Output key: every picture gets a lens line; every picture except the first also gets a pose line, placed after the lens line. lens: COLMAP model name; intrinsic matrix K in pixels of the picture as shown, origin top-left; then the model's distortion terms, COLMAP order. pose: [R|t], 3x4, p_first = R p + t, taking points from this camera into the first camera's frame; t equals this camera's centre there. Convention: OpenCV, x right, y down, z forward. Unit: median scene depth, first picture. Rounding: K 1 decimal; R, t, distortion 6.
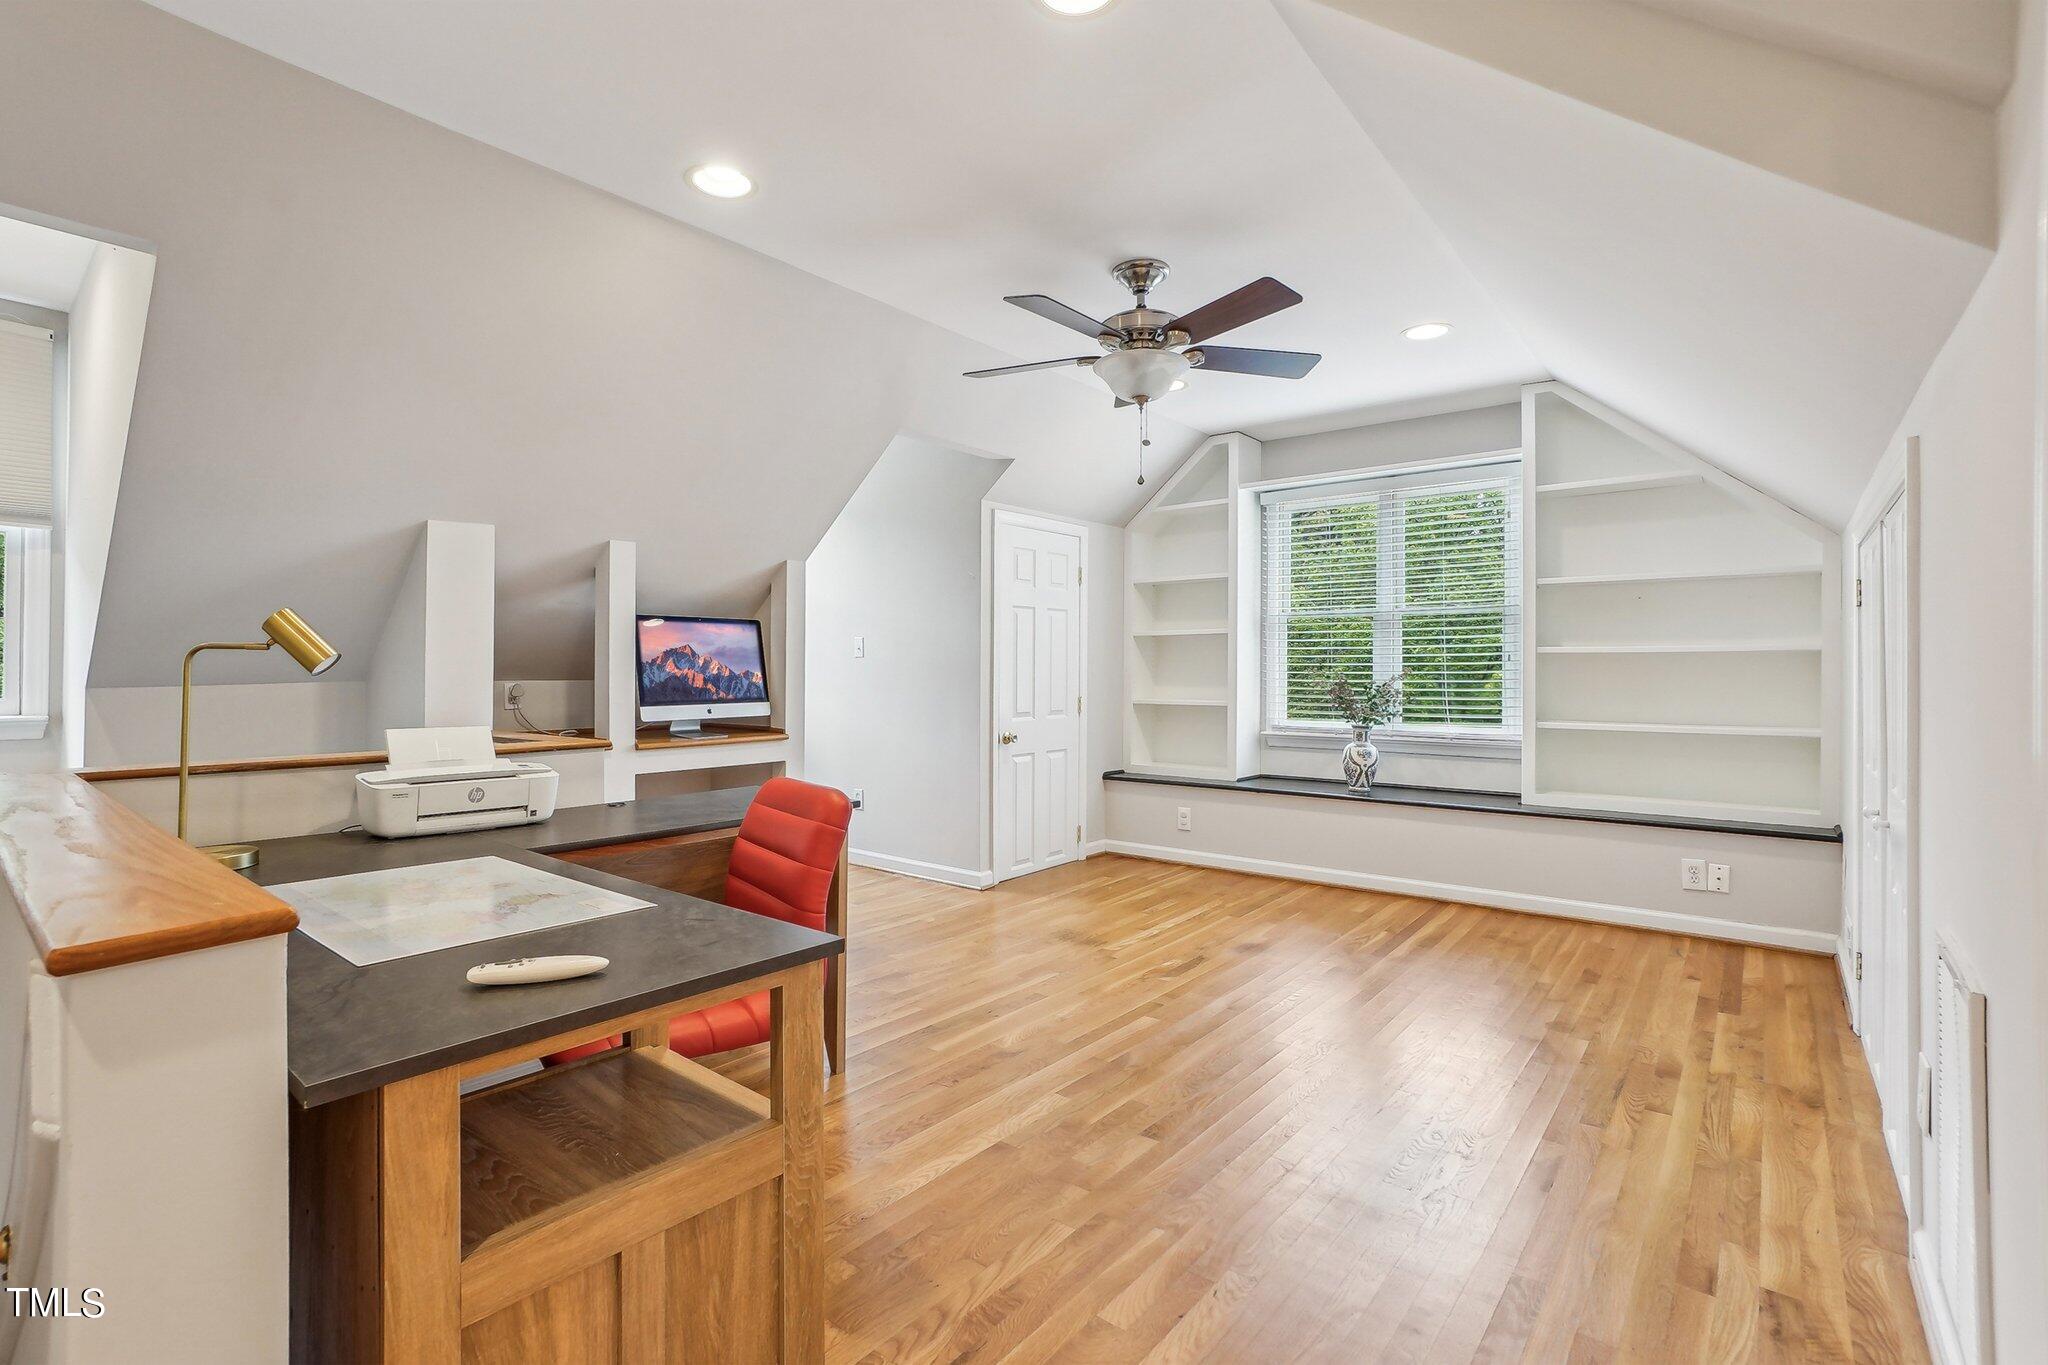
lens RADIAL K [[930.2, 0, 1016.0], [0, 930.2, 693.9], [0, 0, 1]] dist [0.002831, -0.000047]
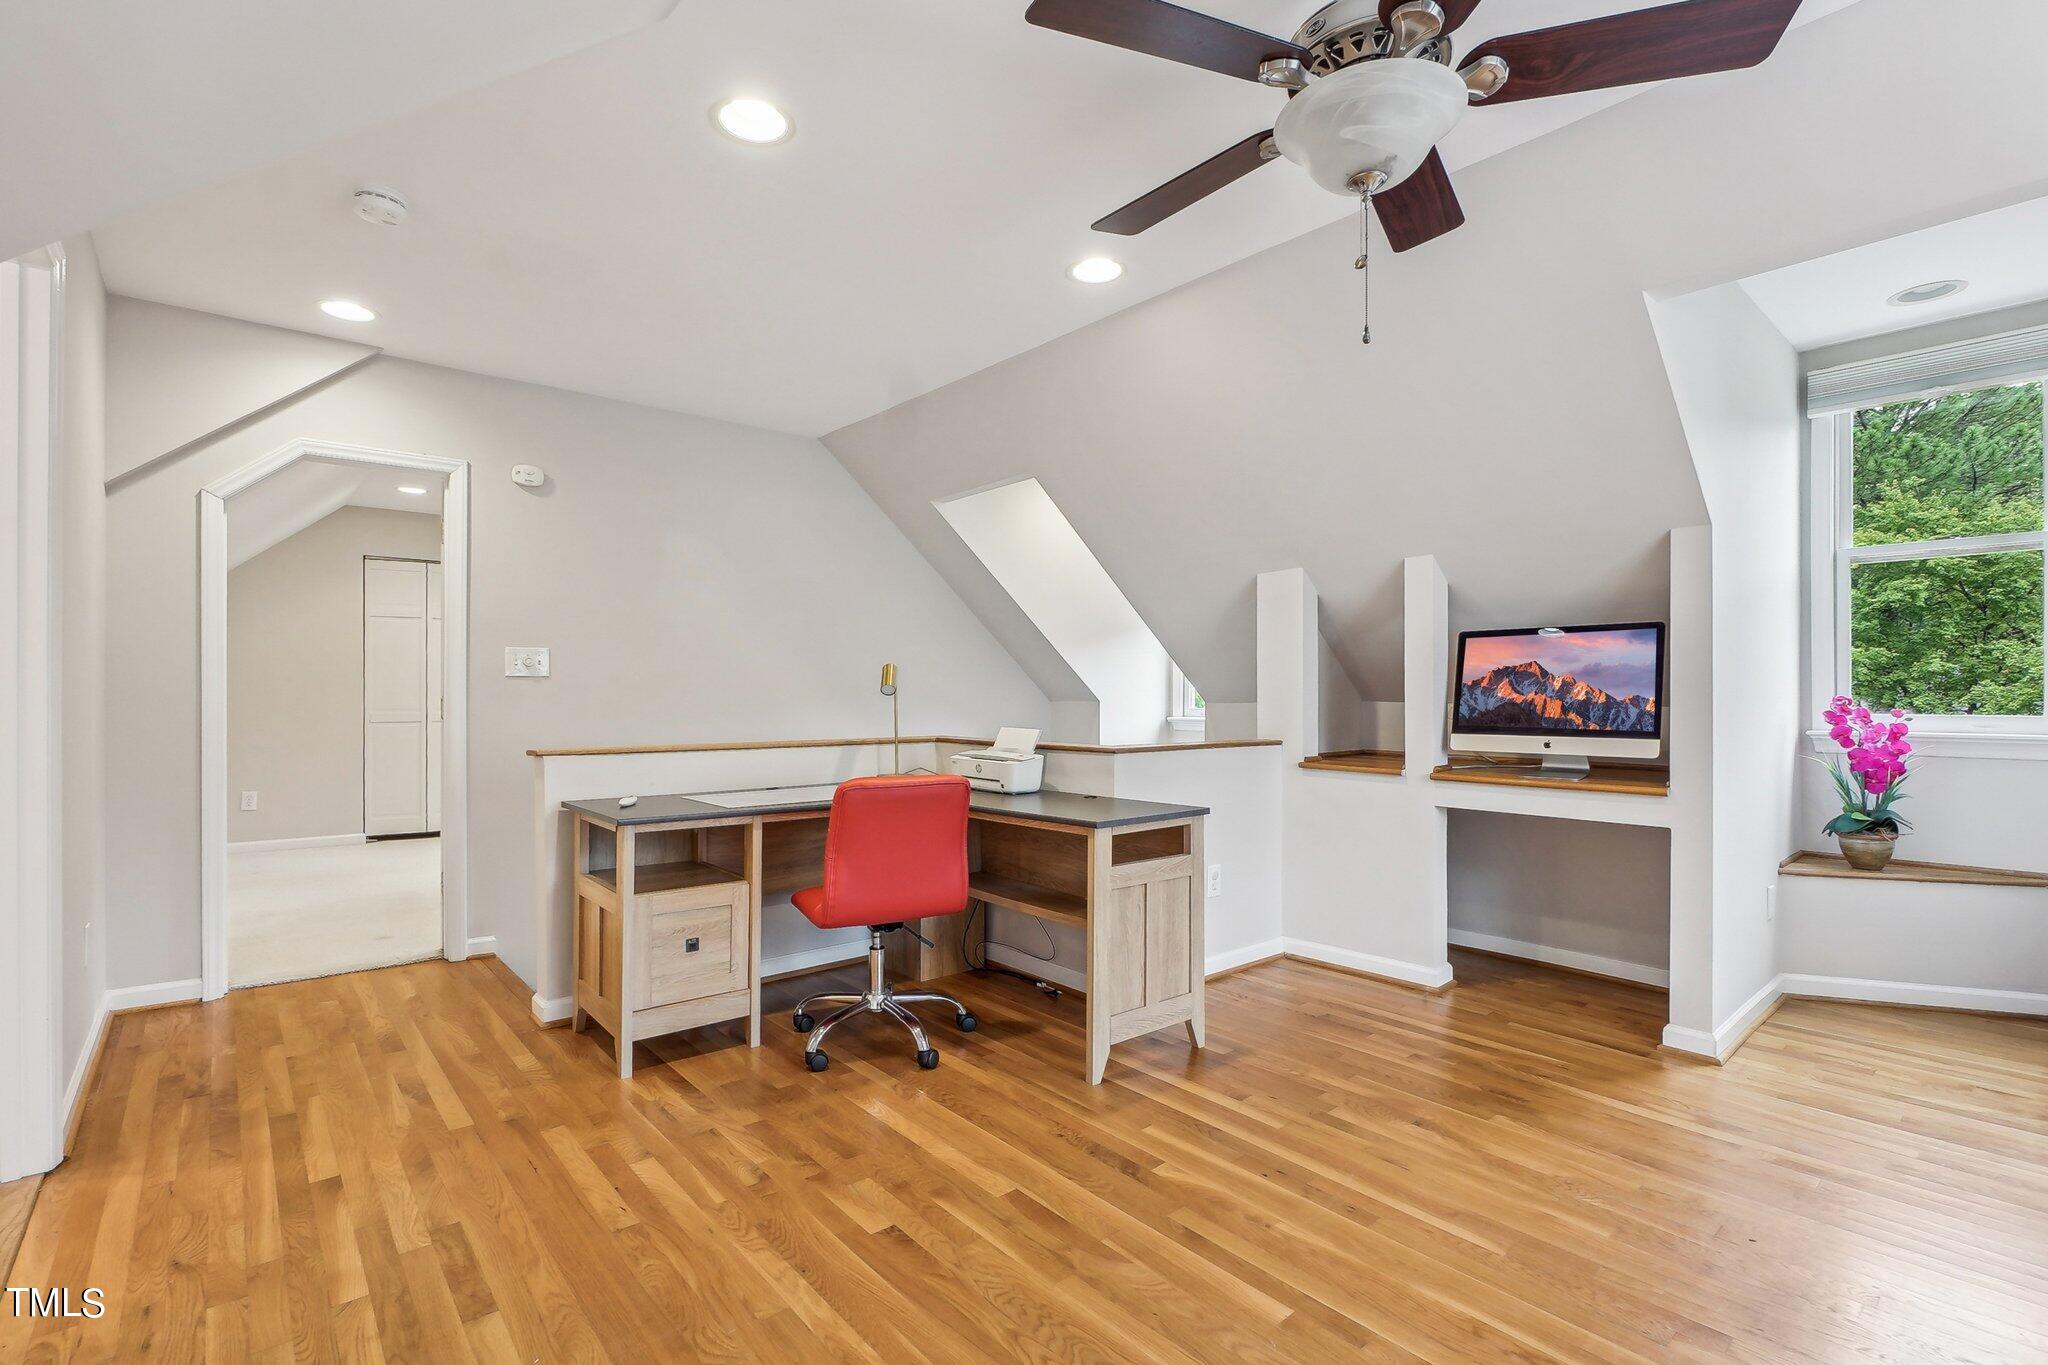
lens RADIAL K [[930.2, 0, 1016.0], [0, 930.2, 693.9], [0, 0, 1]] dist [0.002831, -0.000047]
pose [[-0.165229, 0.002913, -0.986251, 0.544415], [-0.021545, 0.999746, 0.006562, -0.021904], [0.986020, 0.022333, -0.165124, 0.690786]]
